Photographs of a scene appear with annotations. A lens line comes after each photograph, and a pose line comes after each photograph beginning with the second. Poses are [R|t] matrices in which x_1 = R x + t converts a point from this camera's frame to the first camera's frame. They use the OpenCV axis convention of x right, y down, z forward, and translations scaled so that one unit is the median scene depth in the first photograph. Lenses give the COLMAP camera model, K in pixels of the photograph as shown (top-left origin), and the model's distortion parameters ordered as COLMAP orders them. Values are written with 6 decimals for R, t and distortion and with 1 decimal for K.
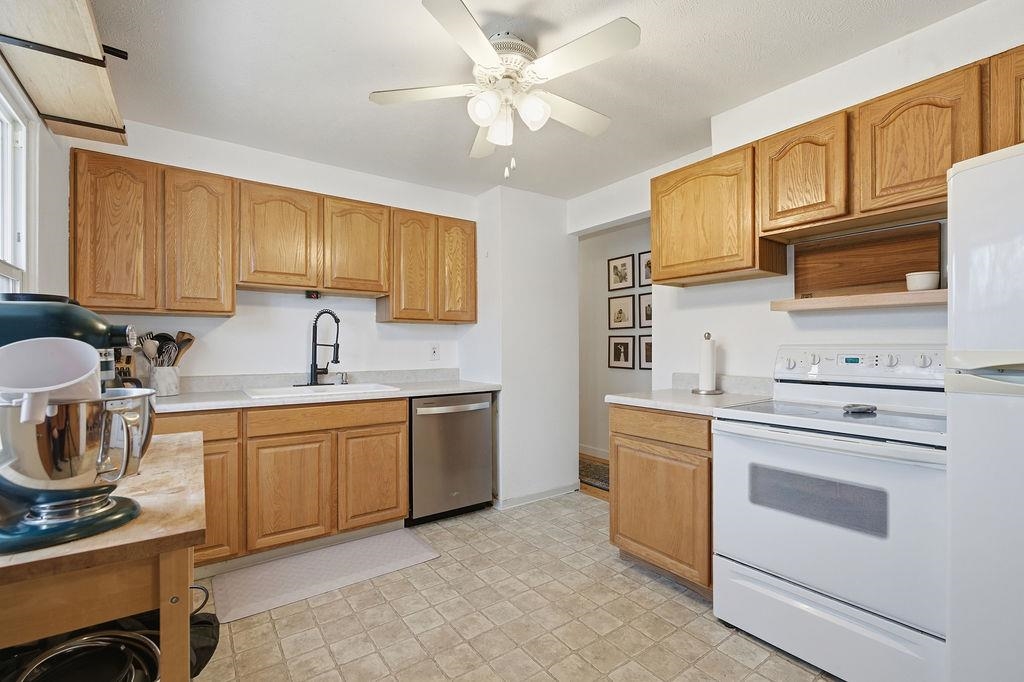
lens RADIAL K [[454.6, 0, 521.0], [0, 454.6, 344.7], [0, 0, 1]] dist [-0.013485, 0.003533]
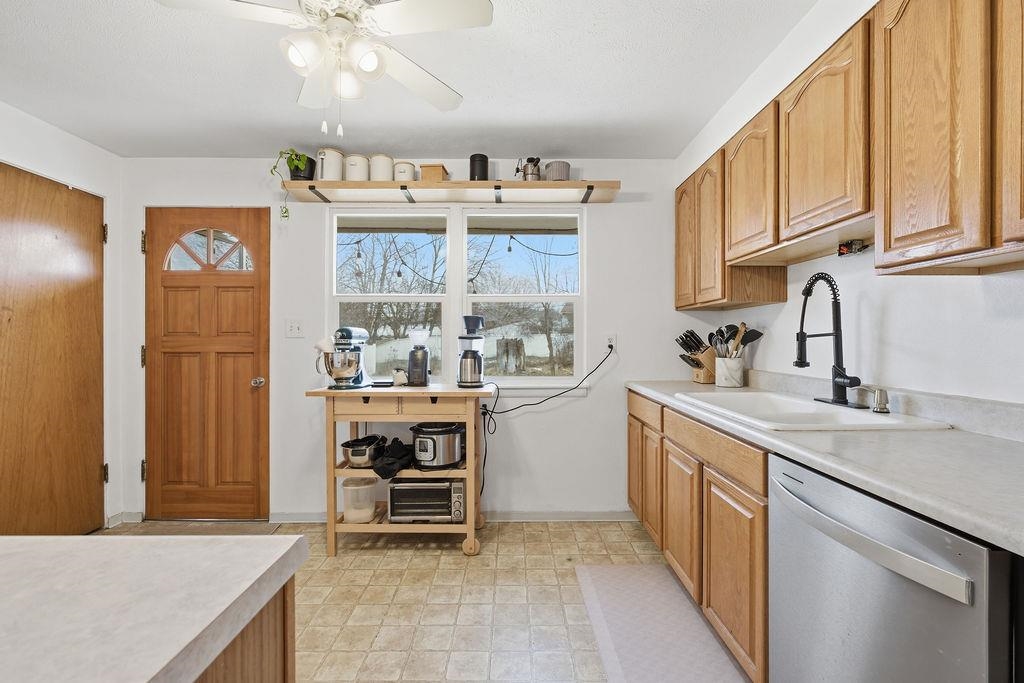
lens RADIAL K [[454.6, 0, 517.0], [0, 454.6, 342.2], [0, 0, 1]] dist [-0.013485, 0.003533]
pose [[-0.596341, 0.003996, -0.802721, 0.318569], [0.003027, 0.999992, 0.002729, 0.008783], [0.802725, -0.000802, -0.596348, 1.253170]]
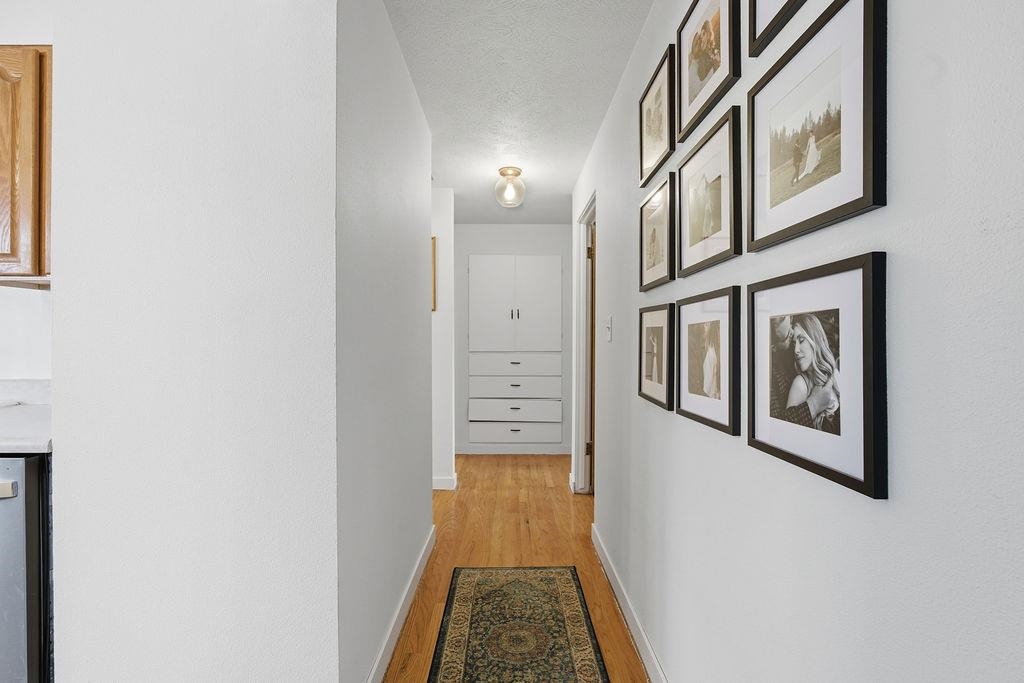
lens RADIAL K [[454.6, 0, 508.3], [0, 454.6, 338.9], [0, 0, 1]] dist [-0.013485, 0.003533]
pose [[0.797591, 0.002765, -0.603192, 0.617100], [-0.000167, 0.999990, 0.004363, 0.009252], [0.603198, -0.003379, 0.797584, 1.250952]]
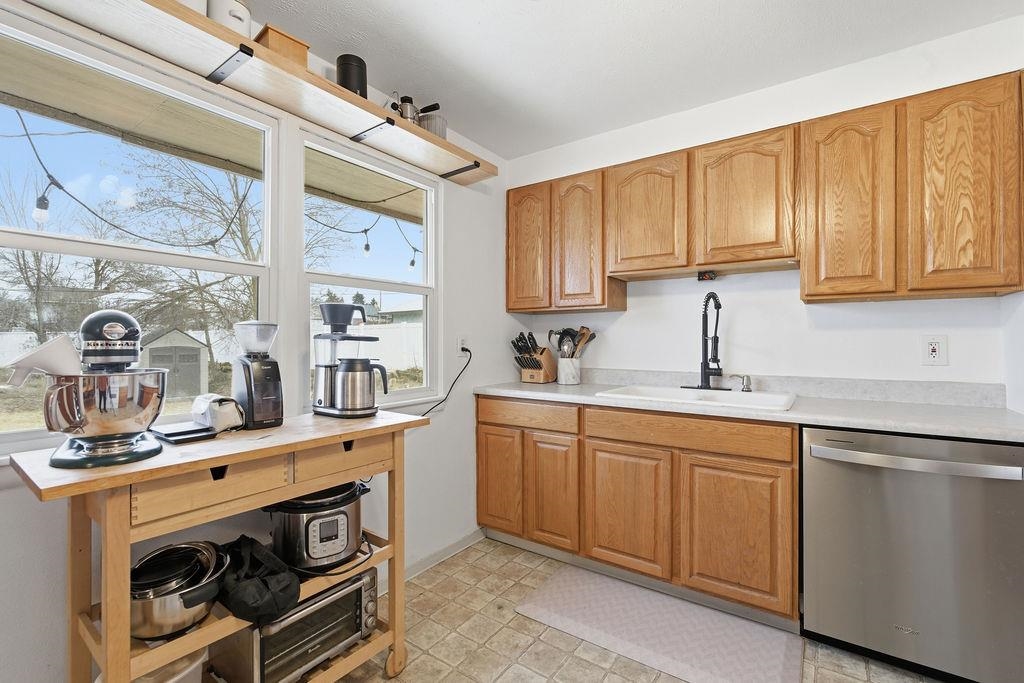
lens RADIAL K [[454.6, 0, 514.2], [0, 454.6, 338.9], [0, 0, 1]] dist [-0.013485, 0.003533]
pose [[0.310415, -0.003507, -0.950595, 0.246382], [0.002896, 0.999992, -0.002744, 0.003257], [0.950597, -0.001901, 0.310423, 0.532197]]
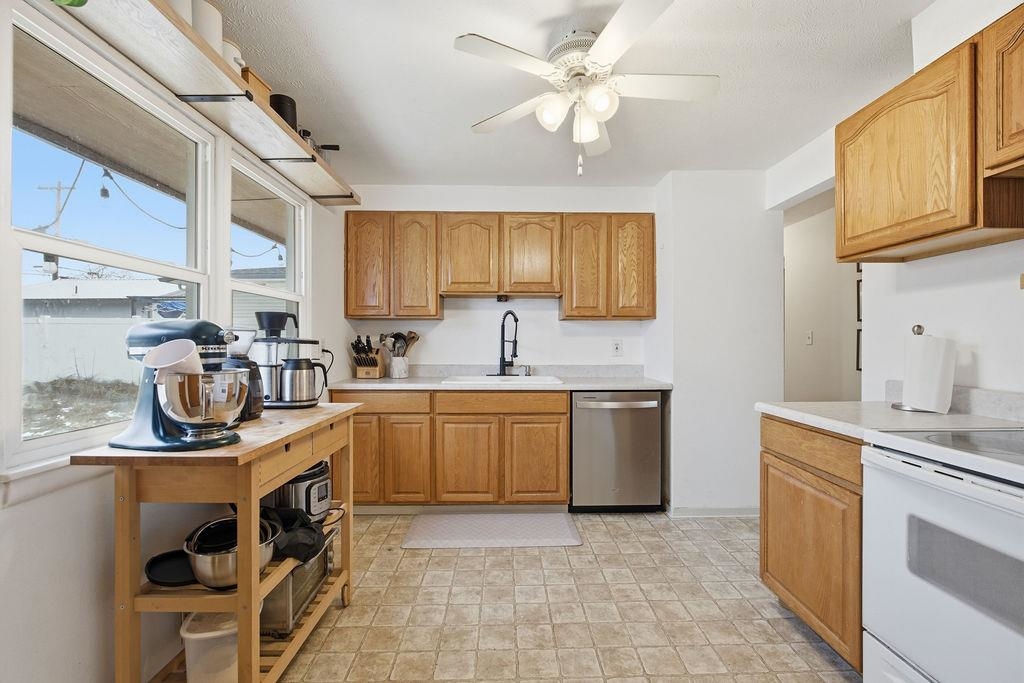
lens RADIAL K [[454.6, 0, 517.8], [0, 454.6, 342.4], [0, 0, 1]] dist [-0.013485, 0.003533]
pose [[0.820065, 0.003079, -0.572263, 0.307174], [0.000099, 0.999985, 0.005523, -0.003439], [0.572271, -0.004586, 0.820052, 0.070646]]
